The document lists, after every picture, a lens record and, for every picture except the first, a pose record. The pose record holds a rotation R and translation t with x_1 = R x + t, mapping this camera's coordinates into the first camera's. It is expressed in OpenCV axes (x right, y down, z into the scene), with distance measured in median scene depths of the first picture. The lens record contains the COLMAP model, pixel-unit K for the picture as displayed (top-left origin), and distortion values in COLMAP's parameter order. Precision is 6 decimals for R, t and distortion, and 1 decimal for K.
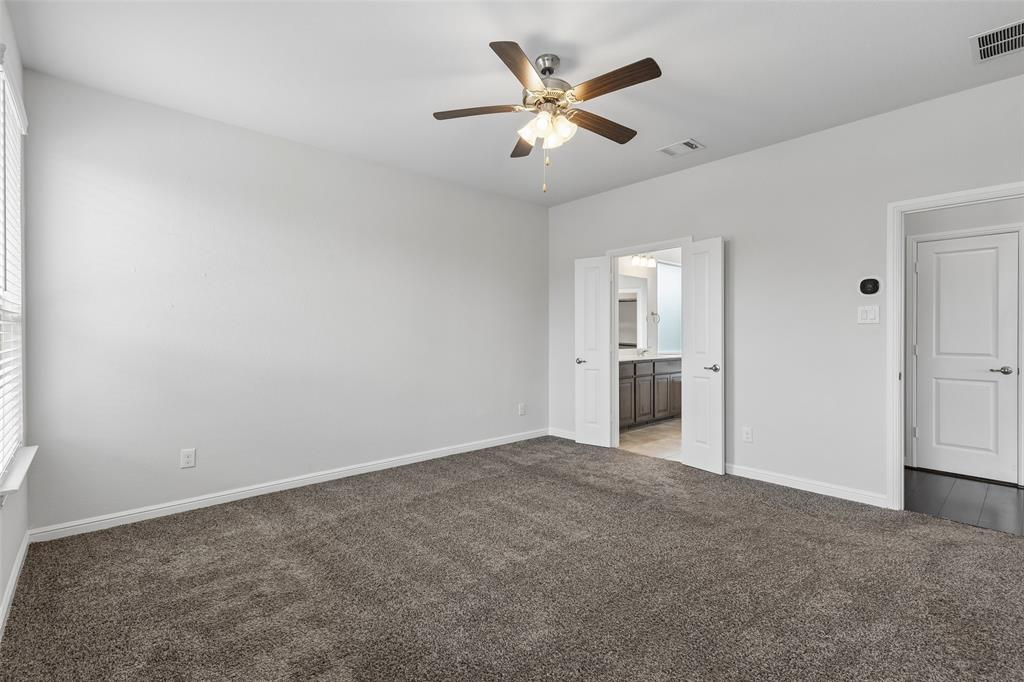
lens RADIAL K [[469.3, 0, 512.3], [0, 469.3, 337.2], [0, 0, 1]] dist [-0.005523, 0.000157]
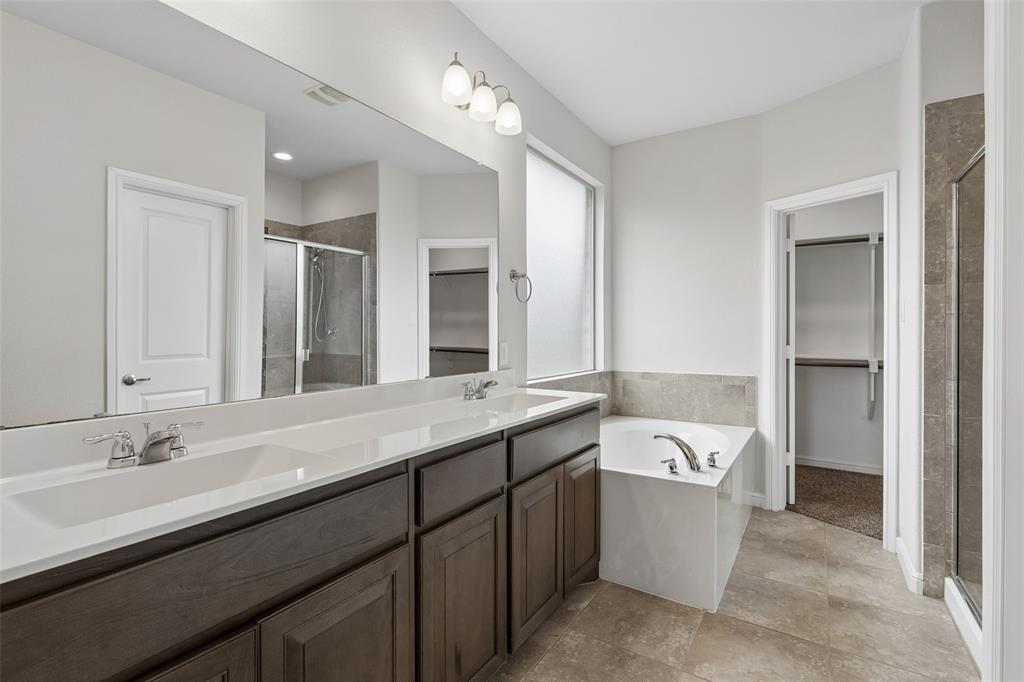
lens RADIAL K [[469.3, 0, 511.1], [0, 469.3, 339.7], [0, 0, 1]] dist [-0.005523, 0.000157]
pose [[0.966745, 0.007836, 0.255621, 0.158505], [-0.006721, 0.999964, -0.005236, -0.000519], [-0.255653, 0.003344, 0.966763, 0.503477]]
